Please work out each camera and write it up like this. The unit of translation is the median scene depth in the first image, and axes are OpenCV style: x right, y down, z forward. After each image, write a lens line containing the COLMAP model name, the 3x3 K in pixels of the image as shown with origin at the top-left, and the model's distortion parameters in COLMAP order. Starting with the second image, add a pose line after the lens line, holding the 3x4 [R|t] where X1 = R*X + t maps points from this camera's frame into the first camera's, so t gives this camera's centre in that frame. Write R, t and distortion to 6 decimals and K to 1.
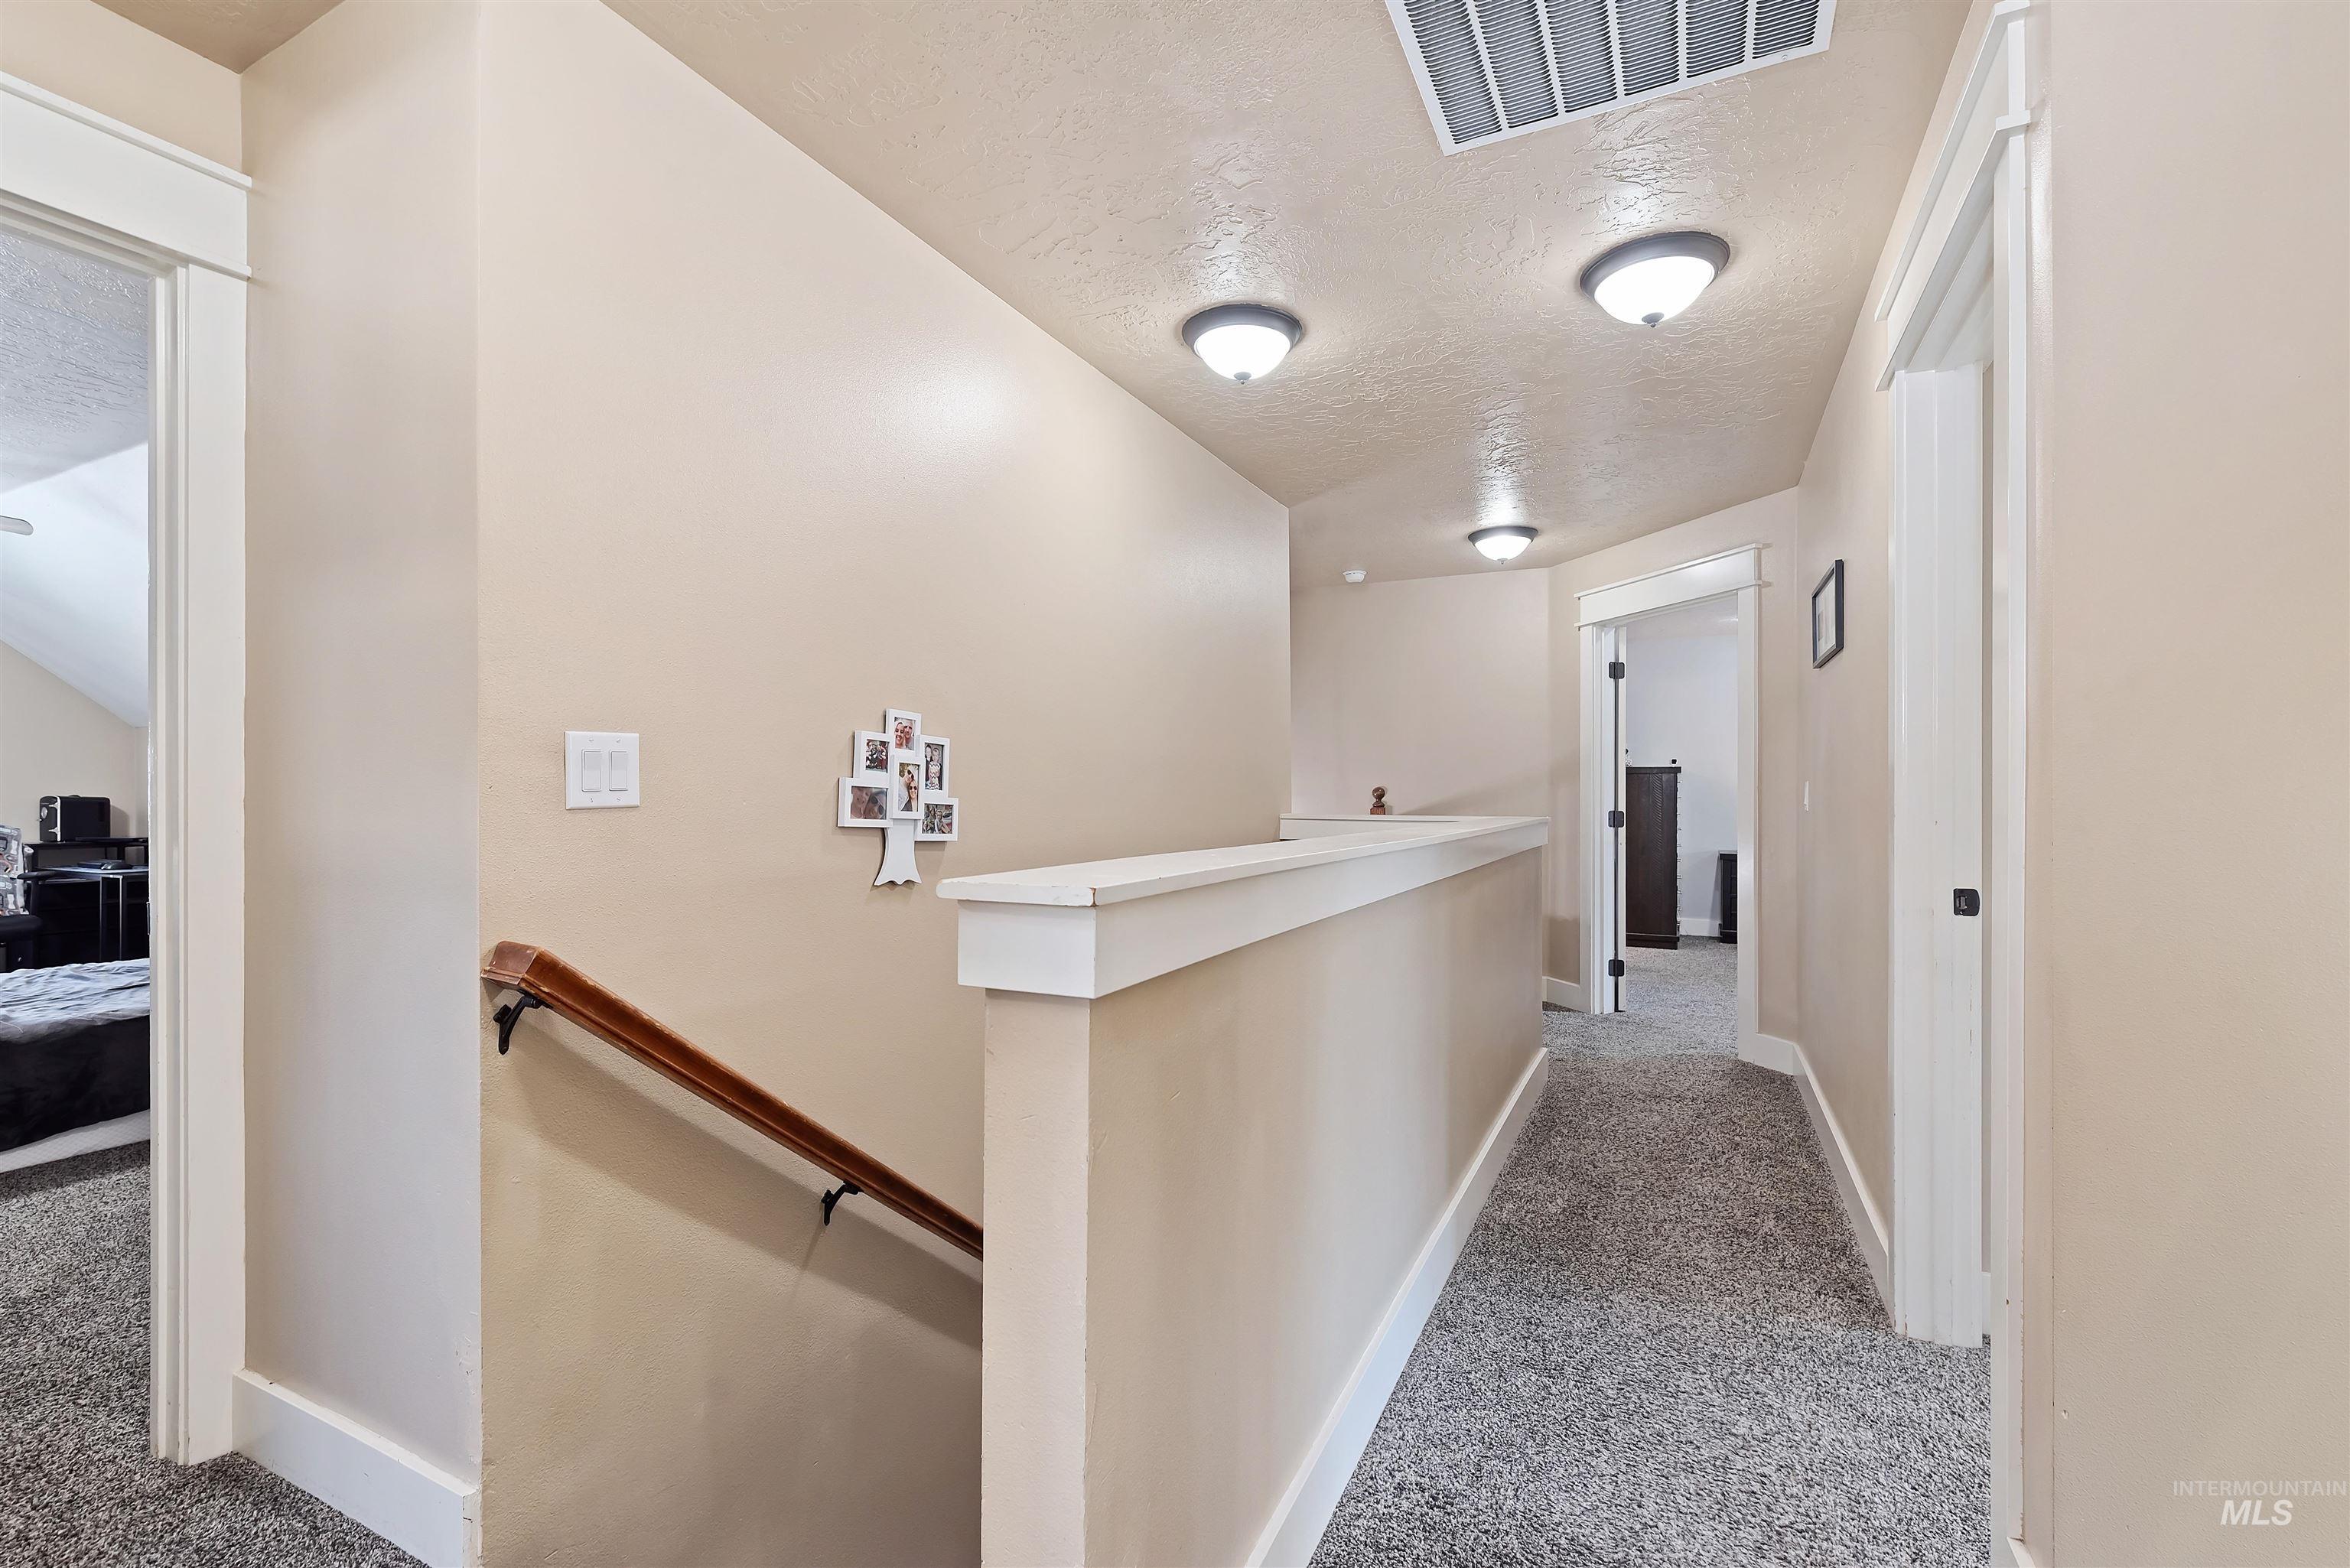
lens RADIAL K [[1027.9, 0, 1173.6], [0, 1027.9, 785.7], [0, 0, 1]] dist [0.005313, -0.001188]
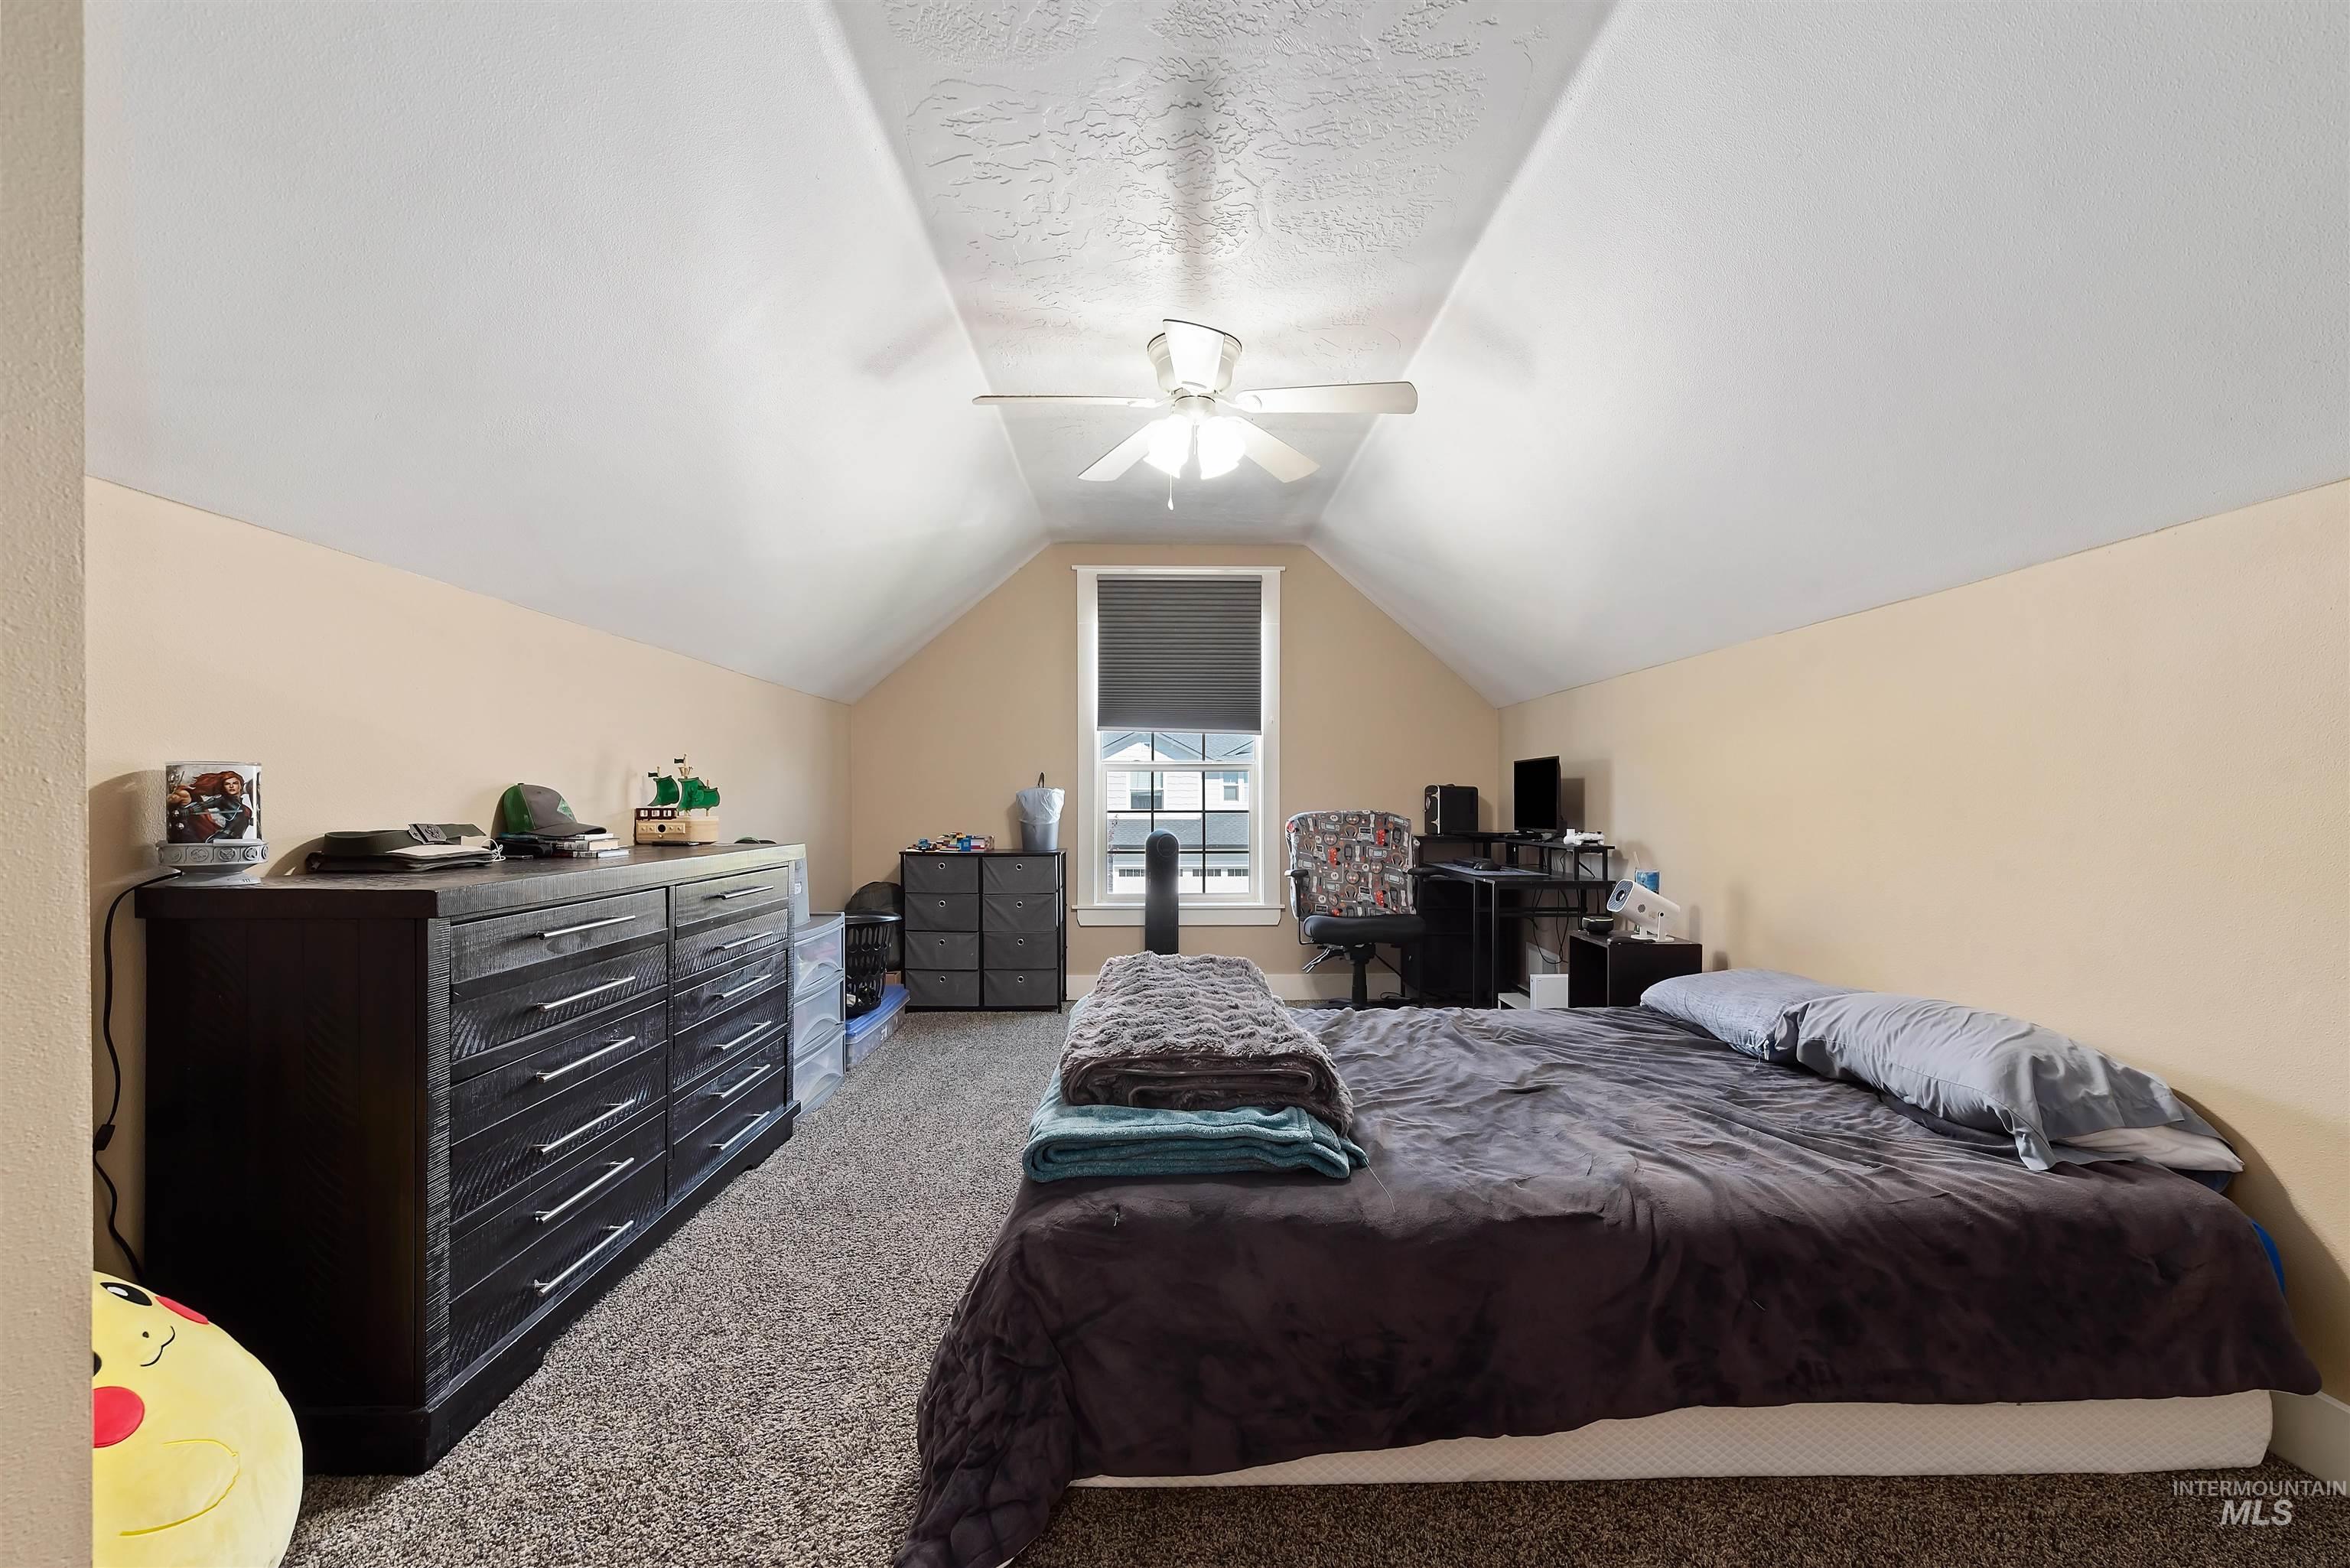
lens RADIAL K [[1027.9, 0, 1178.3], [0, 1027.9, 789.4], [0, 0, 1]] dist [0.005313, -0.001188]
pose [[0.479117, -0.004753, -0.877738, -0.412041], [0.004585, 0.999985, -0.002912, 0.016515], [0.877739, -0.002630, 0.479132, 0.380870]]
